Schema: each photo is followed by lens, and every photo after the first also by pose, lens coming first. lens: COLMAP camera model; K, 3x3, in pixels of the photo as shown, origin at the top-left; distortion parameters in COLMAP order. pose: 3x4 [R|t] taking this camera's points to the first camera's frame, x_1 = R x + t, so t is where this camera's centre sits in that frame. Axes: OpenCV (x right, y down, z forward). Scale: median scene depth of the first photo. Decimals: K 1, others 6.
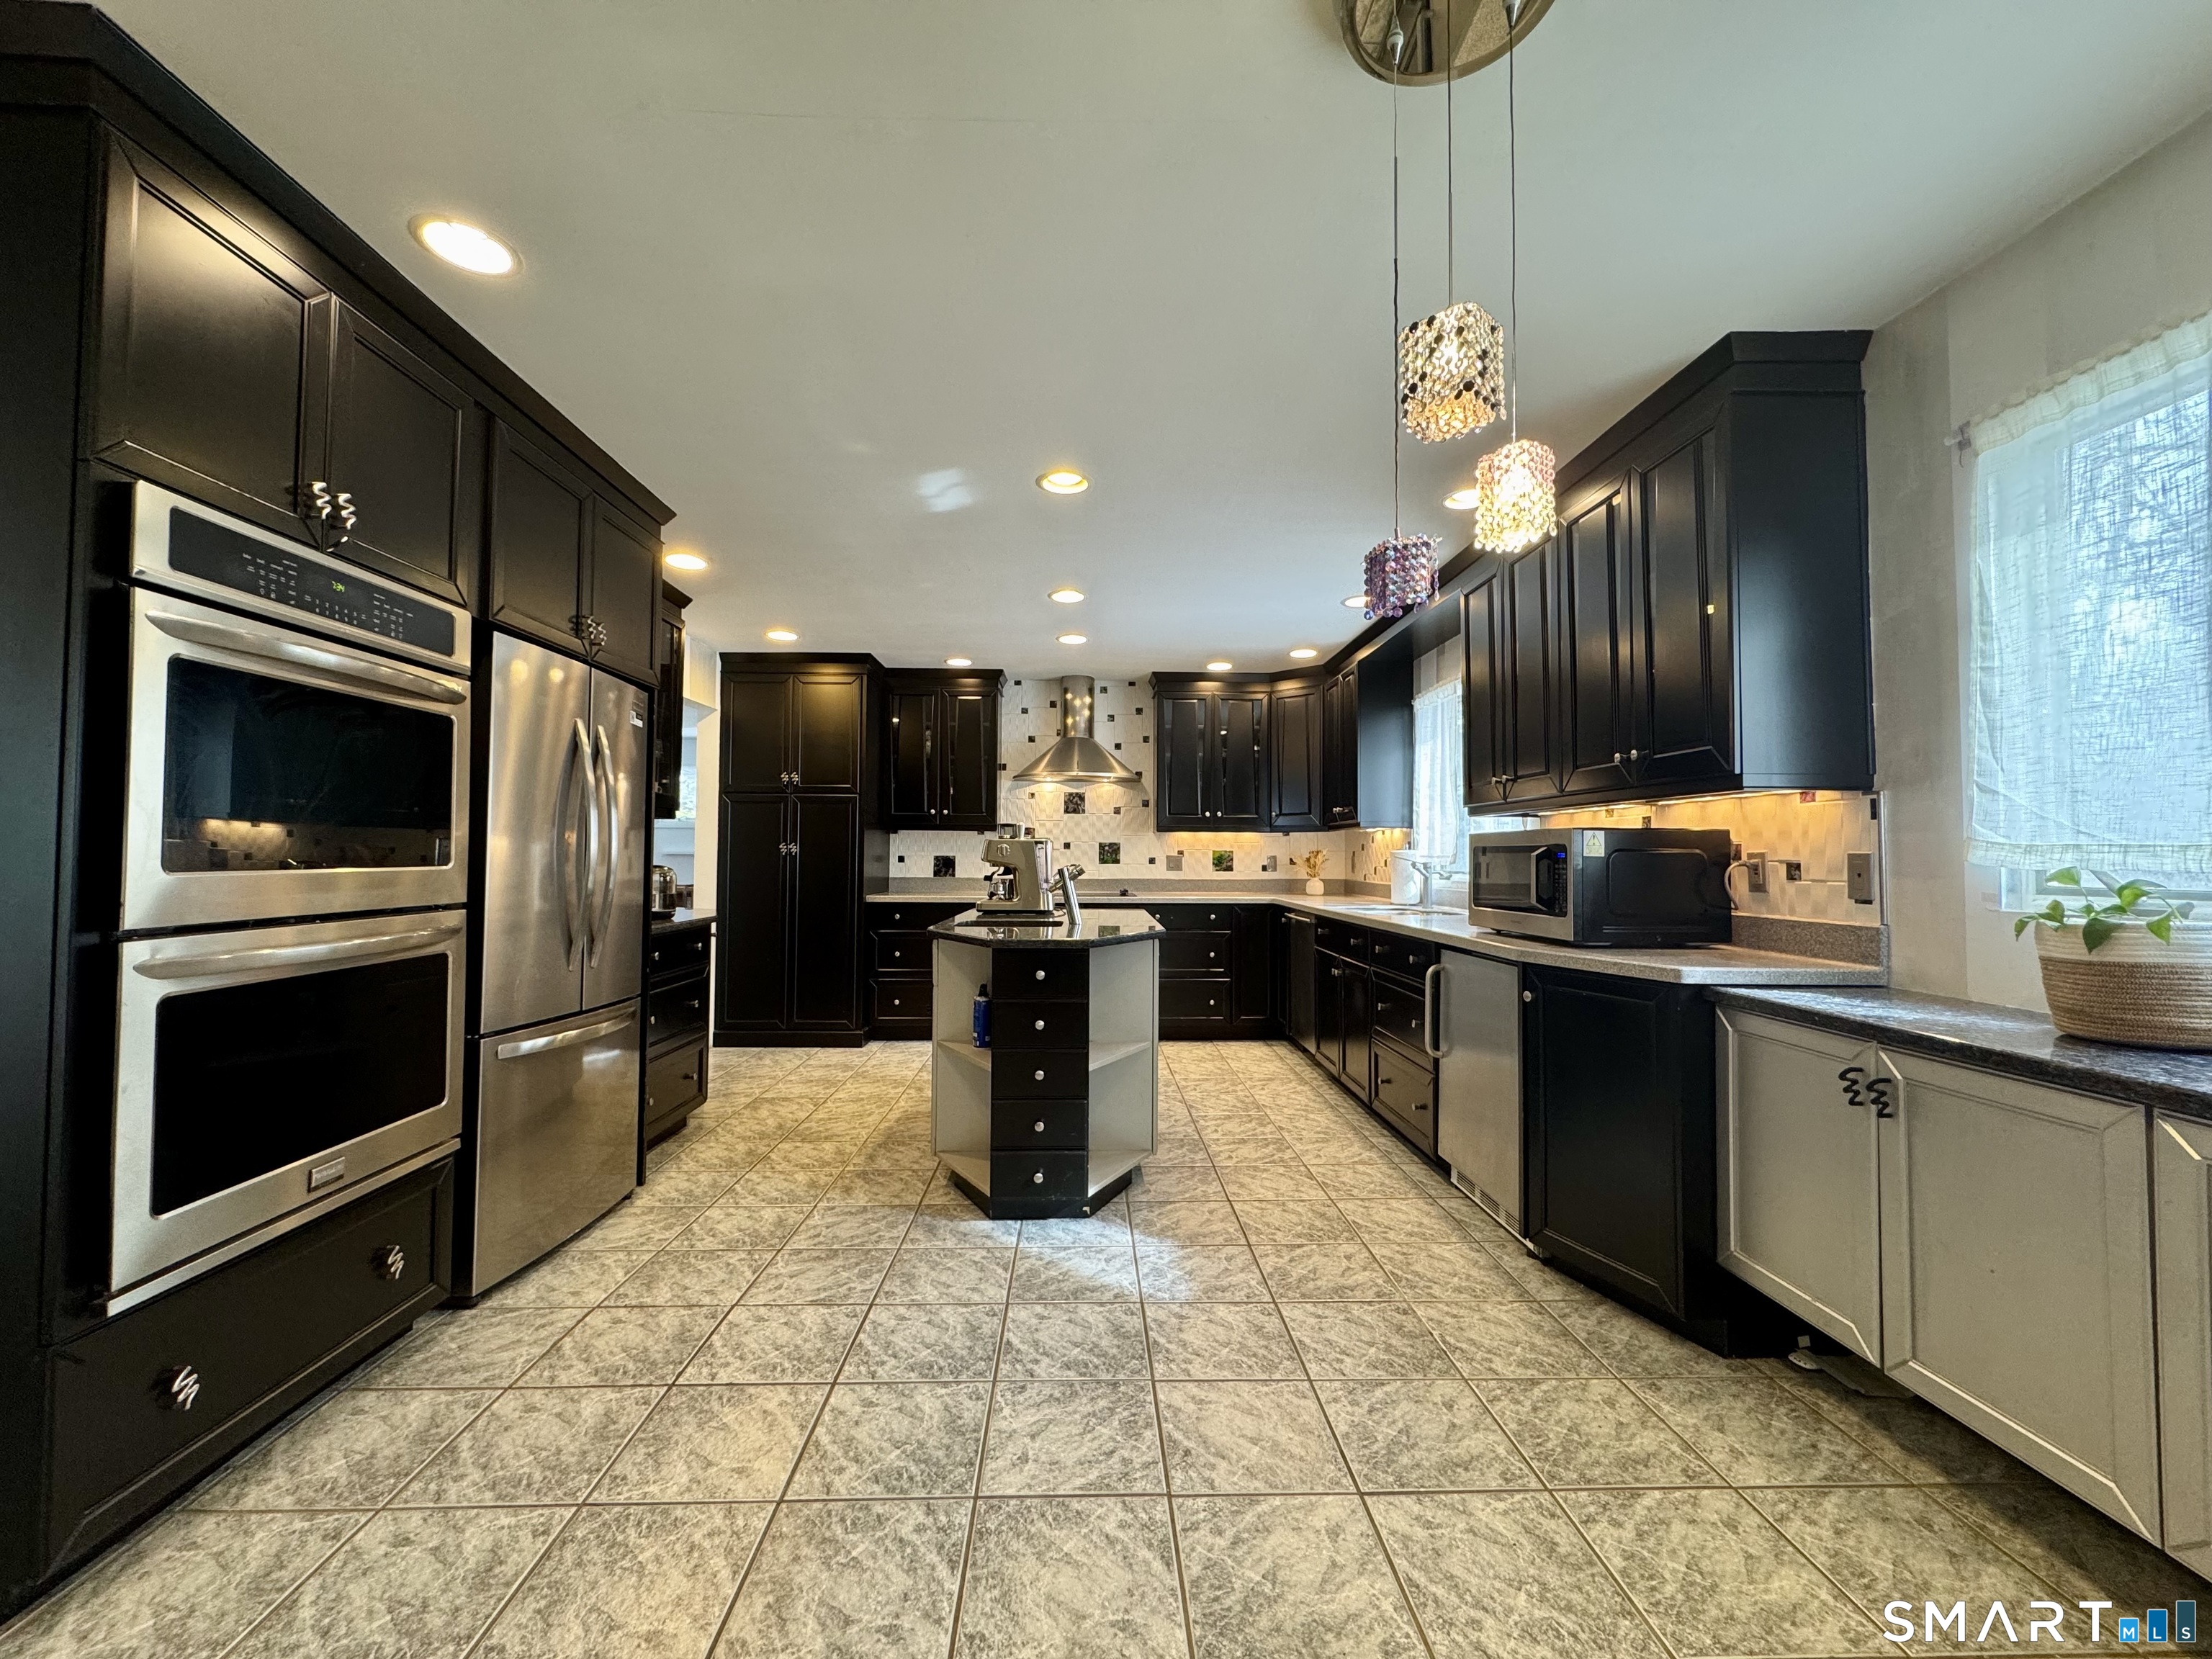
lens RADIAL K [[888.1, 0, 1112.9], [0, 888.1, 831.5], [0, 0, 1]] dist [-0.004809, 0.000120]
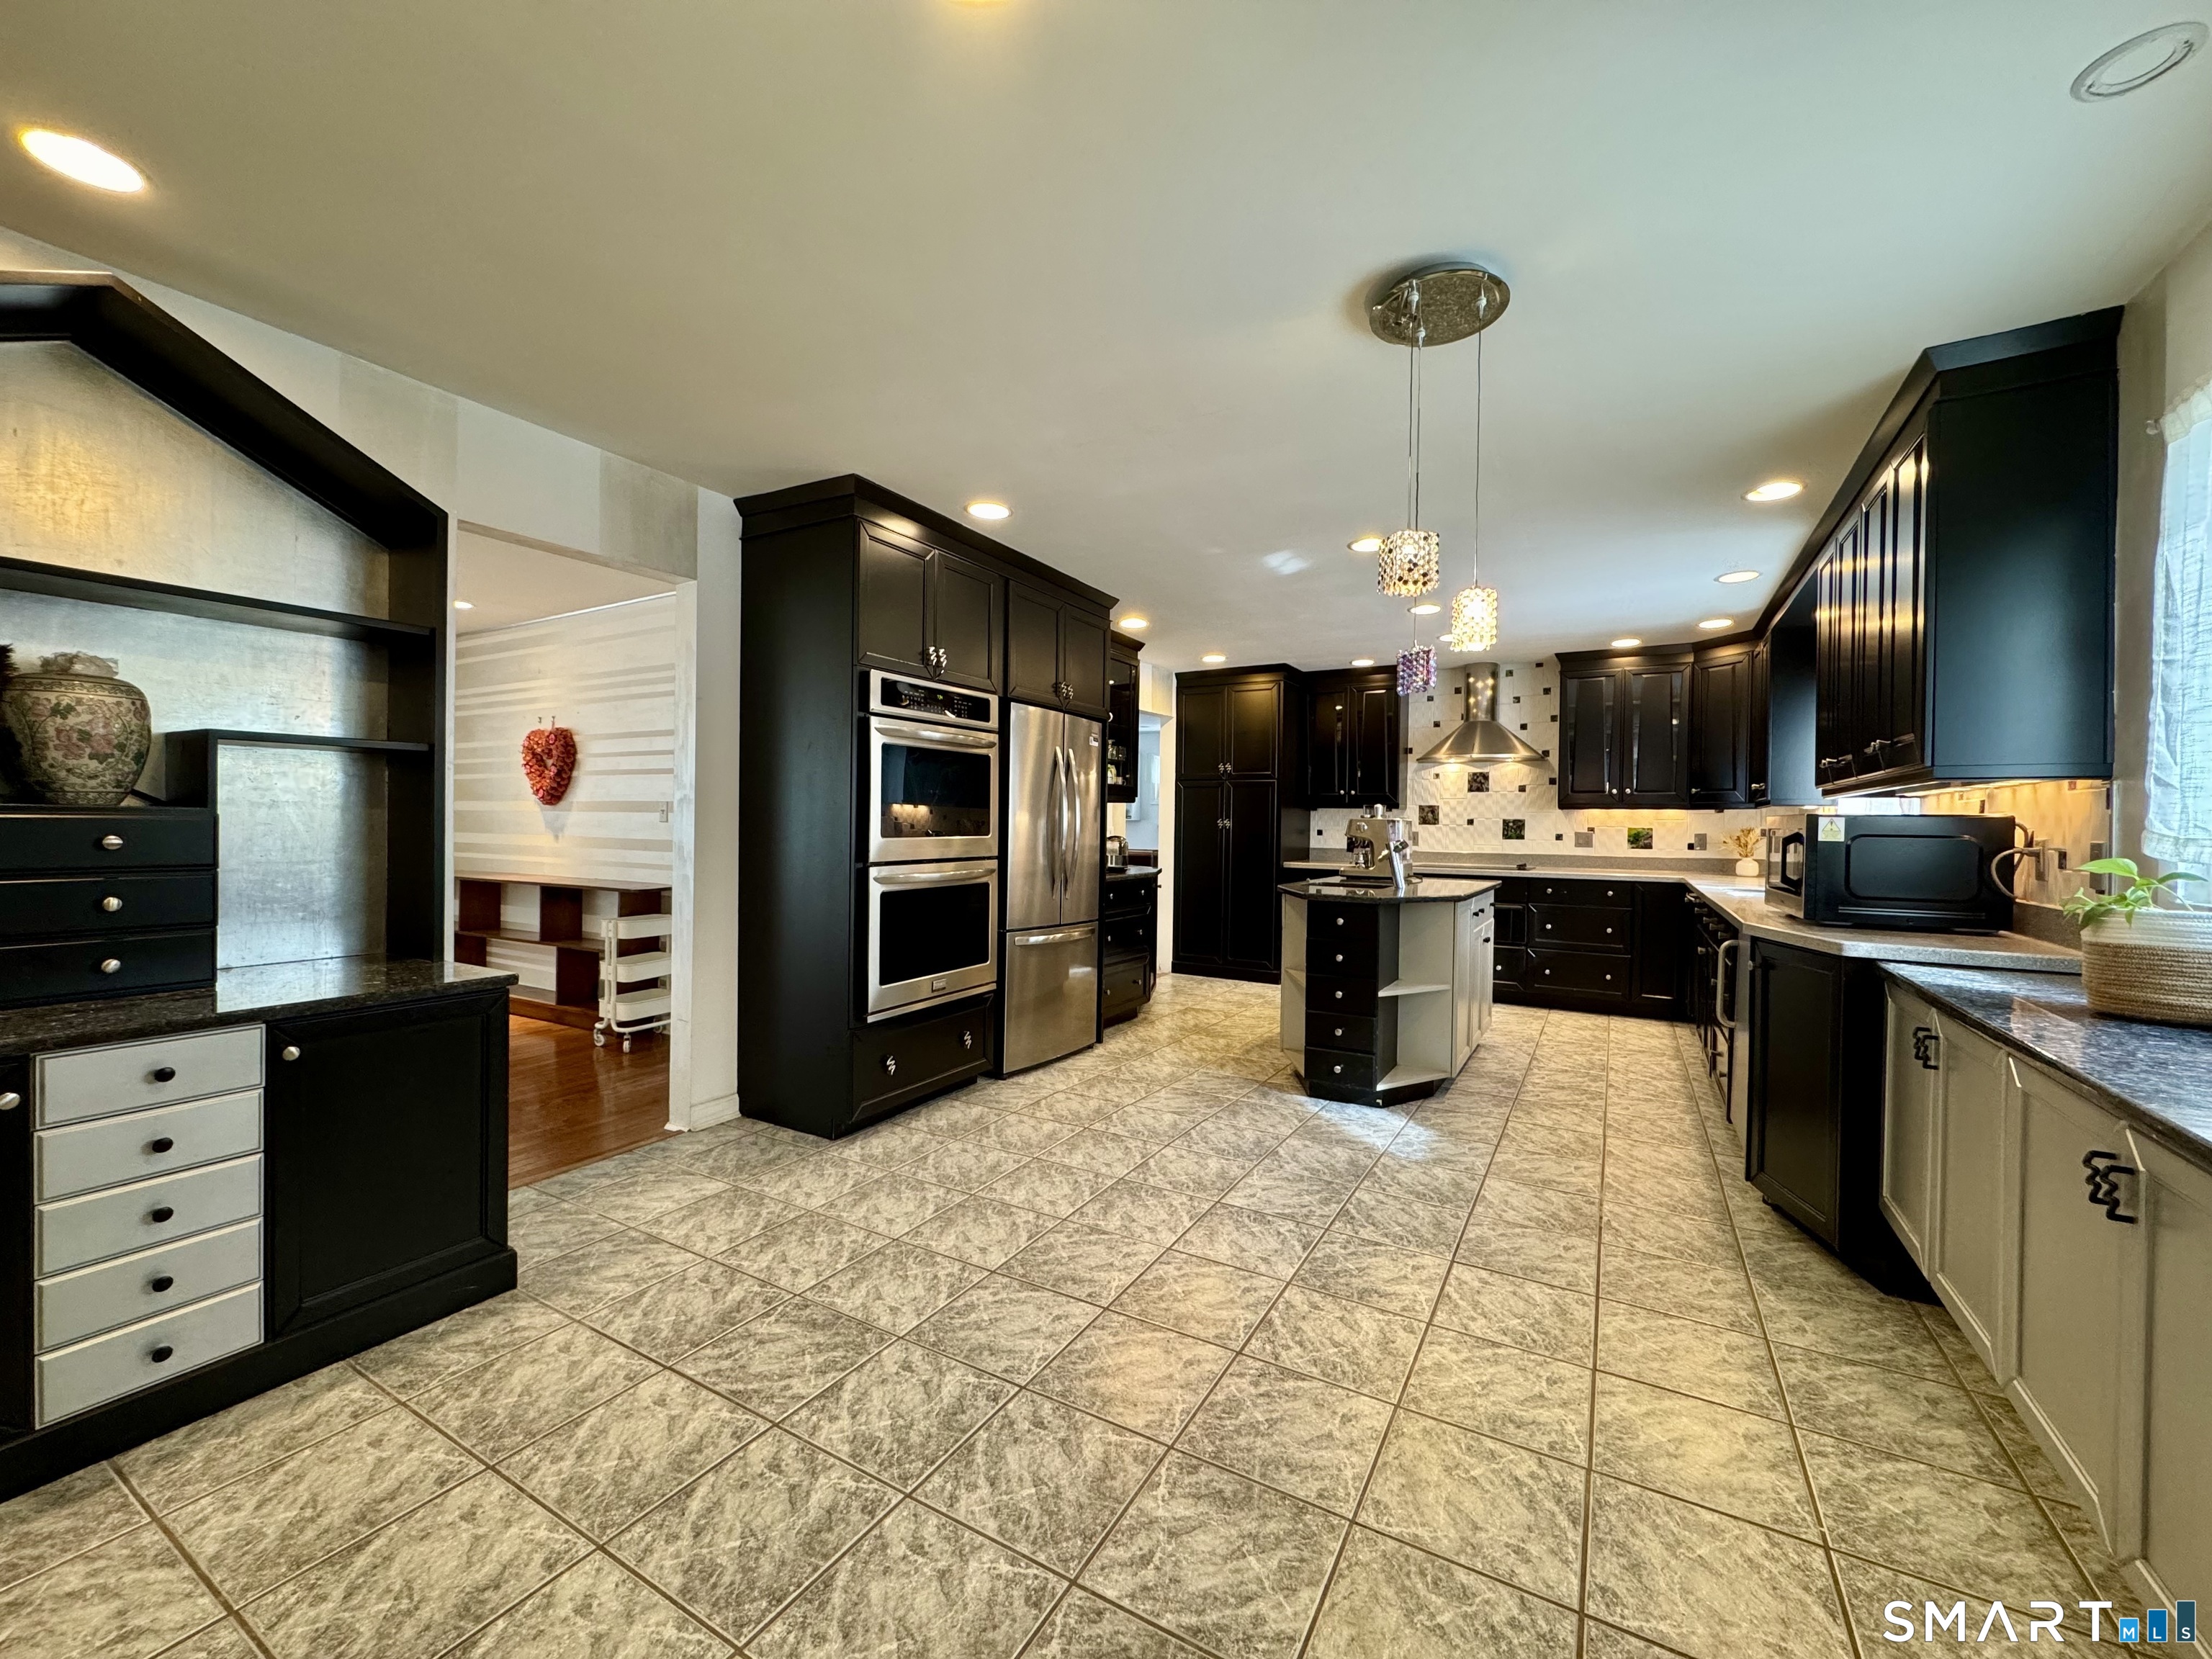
lens RADIAL K [[888.1, 0, 1102.5], [0, 888.1, 832.8], [0, 0, 1]] dist [-0.004809, 0.000120]
pose [[0.844764, 0.012315, -0.534997, 0.351142], [0.006156, 0.999445, 0.032726, -0.020880], [0.535103, -0.030939, 0.844220, -0.349055]]
